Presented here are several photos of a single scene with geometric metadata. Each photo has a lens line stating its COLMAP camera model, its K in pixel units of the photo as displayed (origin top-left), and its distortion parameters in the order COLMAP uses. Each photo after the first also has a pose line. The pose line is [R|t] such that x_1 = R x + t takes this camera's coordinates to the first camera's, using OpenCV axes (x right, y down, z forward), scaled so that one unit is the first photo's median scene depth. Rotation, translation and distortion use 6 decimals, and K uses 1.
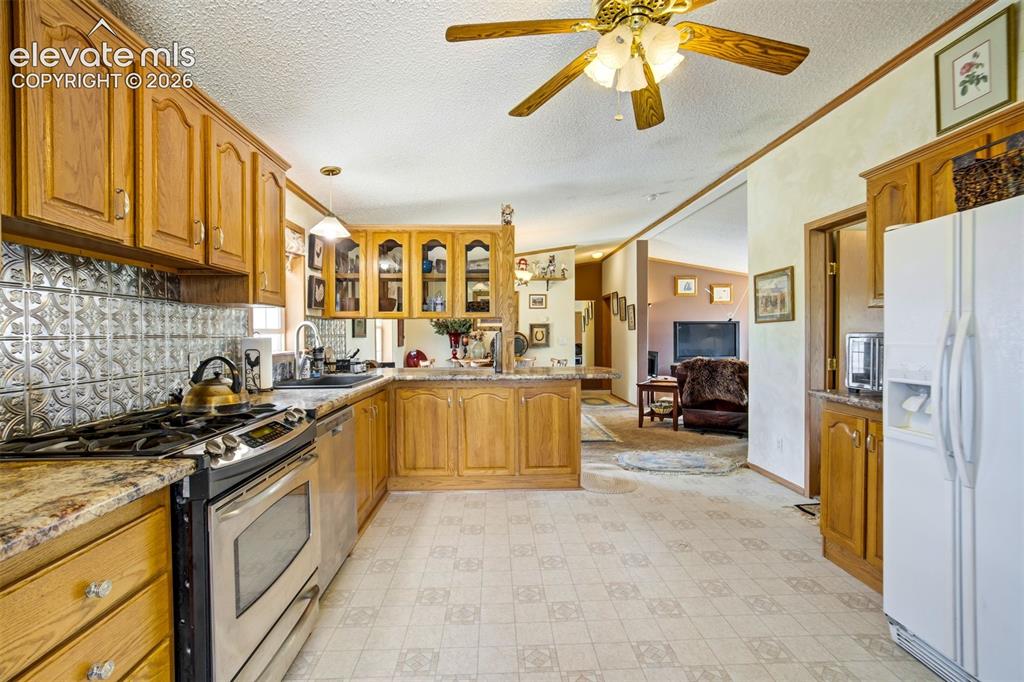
lens RADIAL K [[475.6, 0, 512.0], [0, 475.6, 341.0], [0, 0, 1]] dist [-0.042256, 0.024980]
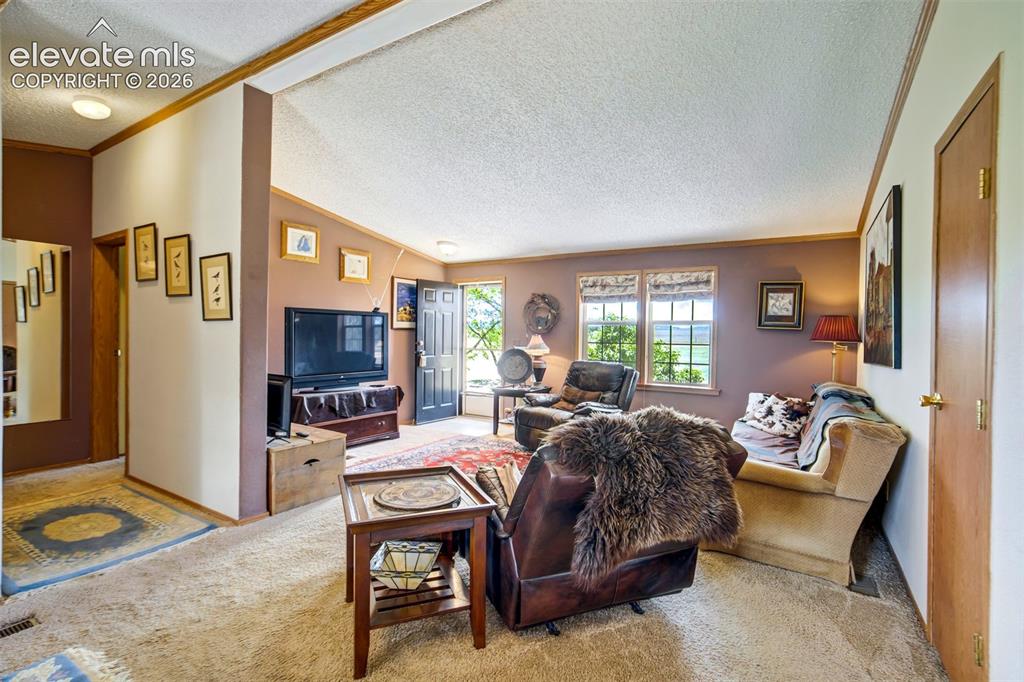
lens RADIAL K [[475.6, 0, 512.0], [0, 475.6, 341.0], [0, 0, 1]] dist [-0.042256, 0.024980]
pose [[0.557842, 0.002893, 0.829942, 0.153676], [-0.004130, 0.999991, -0.000710, -0.015142], [-0.829937, -0.003032, 0.557849, 1.272292]]
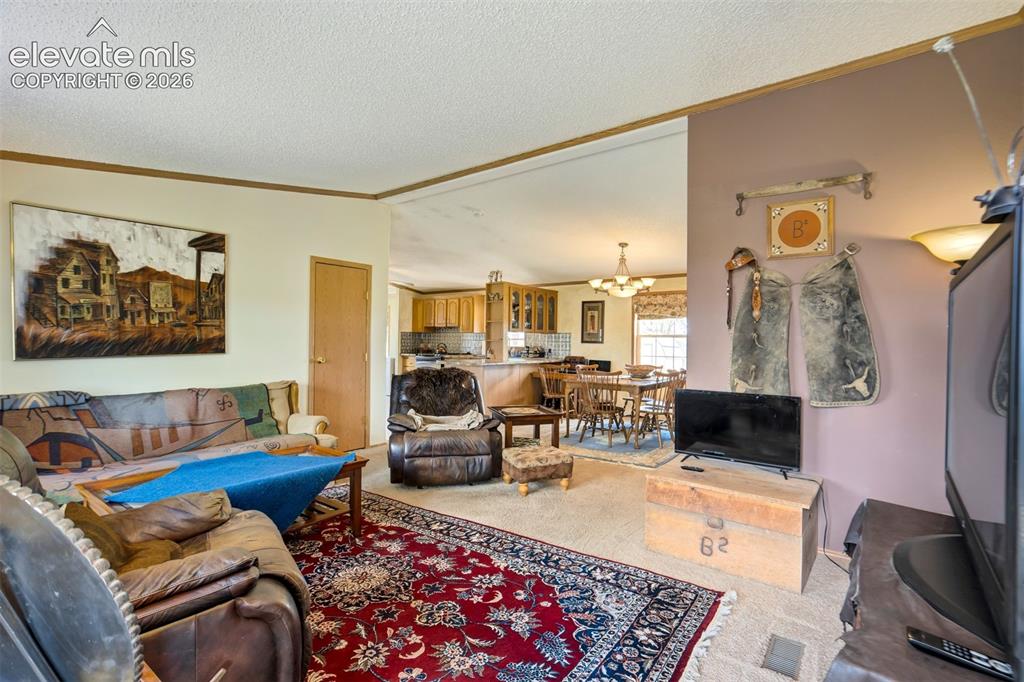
lens RADIAL K [[475.6, 0, 512.0], [0, 475.6, 341.0], [0, 0, 1]] dist [-0.042256, 0.024980]
pose [[-0.636044, -0.003653, -0.771644, 1.466522], [-0.021948, 0.999670, 0.013358, -0.041176], [0.771340, 0.025433, -0.635915, 2.389571]]
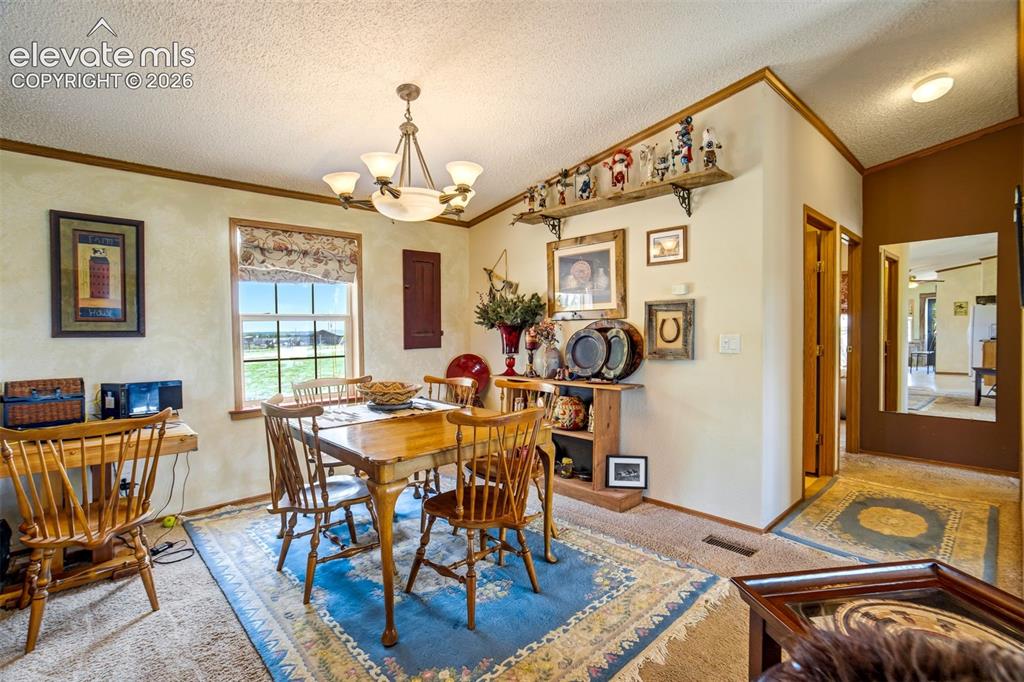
lens RADIAL K [[475.6, 0, 512.0], [0, 475.6, 341.0], [0, 0, 1]] dist [-0.042256, 0.024980]
pose [[0.652499, 0.014035, -0.757660, 0.570780], [-0.001157, 0.999846, 0.017524, -0.017849], [0.757789, -0.010558, 0.652414, 1.309063]]
